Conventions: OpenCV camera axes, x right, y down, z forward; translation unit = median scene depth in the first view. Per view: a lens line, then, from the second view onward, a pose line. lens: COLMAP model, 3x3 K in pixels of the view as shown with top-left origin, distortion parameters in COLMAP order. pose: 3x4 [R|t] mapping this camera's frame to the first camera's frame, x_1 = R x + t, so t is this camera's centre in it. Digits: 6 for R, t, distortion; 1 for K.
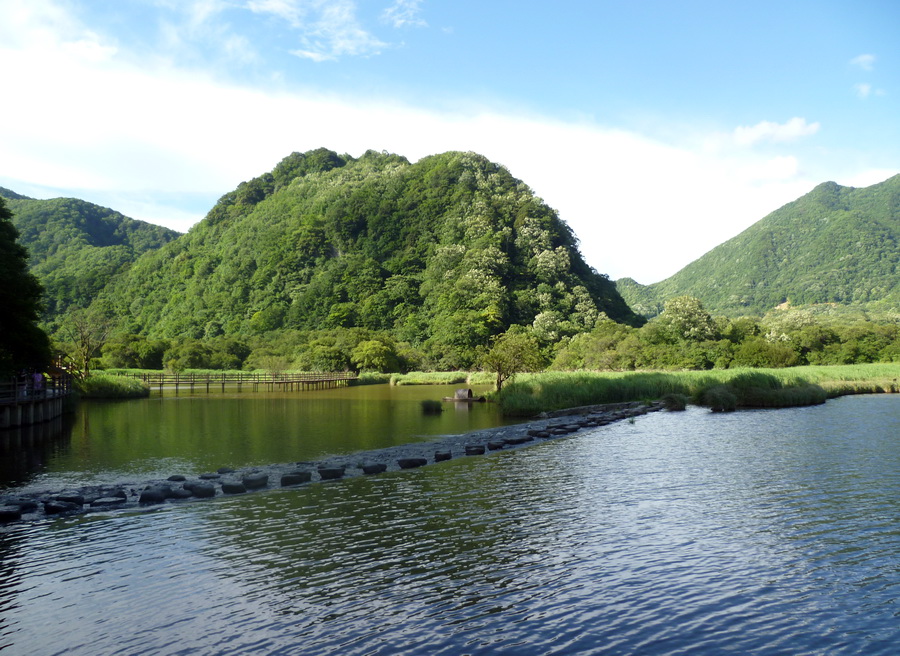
lens RADIAL K [[750.7, 0, 453.4], [0, 750.7, 337.8], [0, 0, 1]] dist [-0.084409, 0.033892]
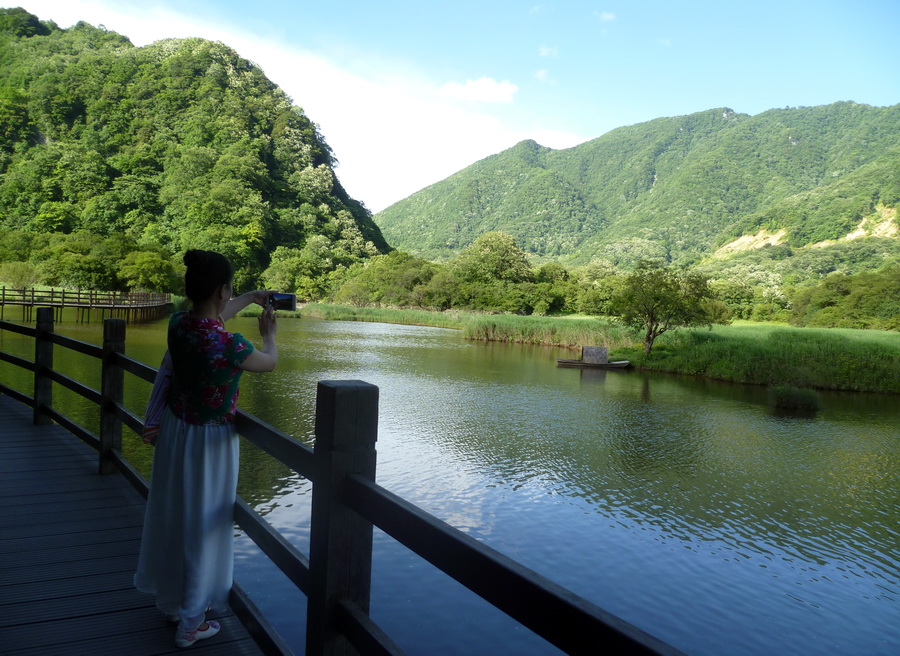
lens RADIAL K [[750.7, 0, 453.4], [0, 750.7, 337.8], [0, 0, 1]] dist [-0.084409, 0.033892]
pose [[0.916109, 0.042920, 0.398625, -0.058474], [-0.079590, 0.993934, 0.075893, 0.004426], [-0.392950, -0.101253, 0.913968, 0.090303]]
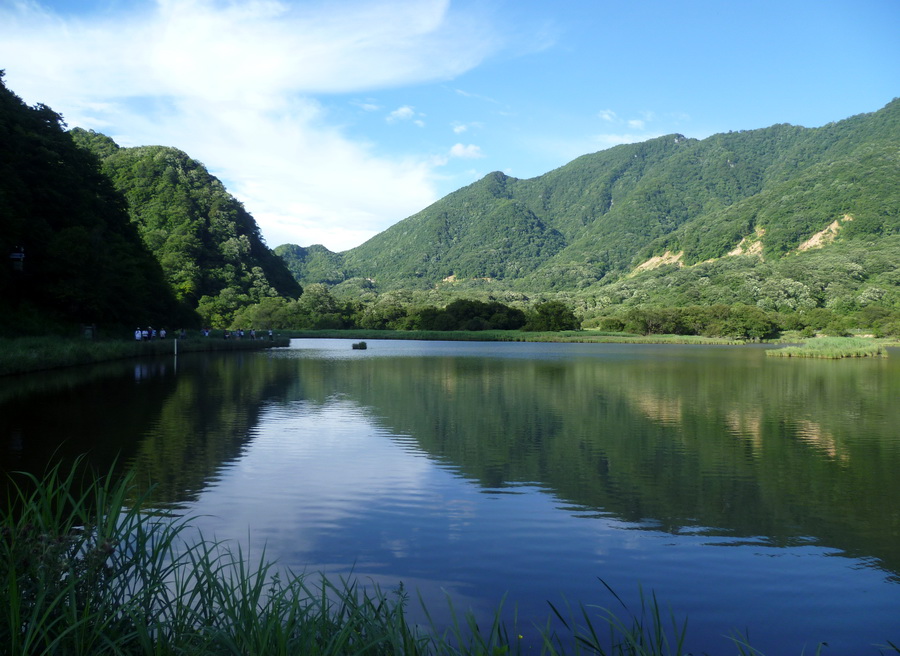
lens RADIAL K [[750.7, 0, 453.4], [0, 750.7, 337.8], [0, 0, 1]] dist [-0.084409, 0.033892]
pose [[0.921473, 0.015258, 0.388143, -0.020676], [-0.035709, 0.998325, 0.045531, -0.014281], [-0.386798, -0.055815, 0.920474, -0.325000]]
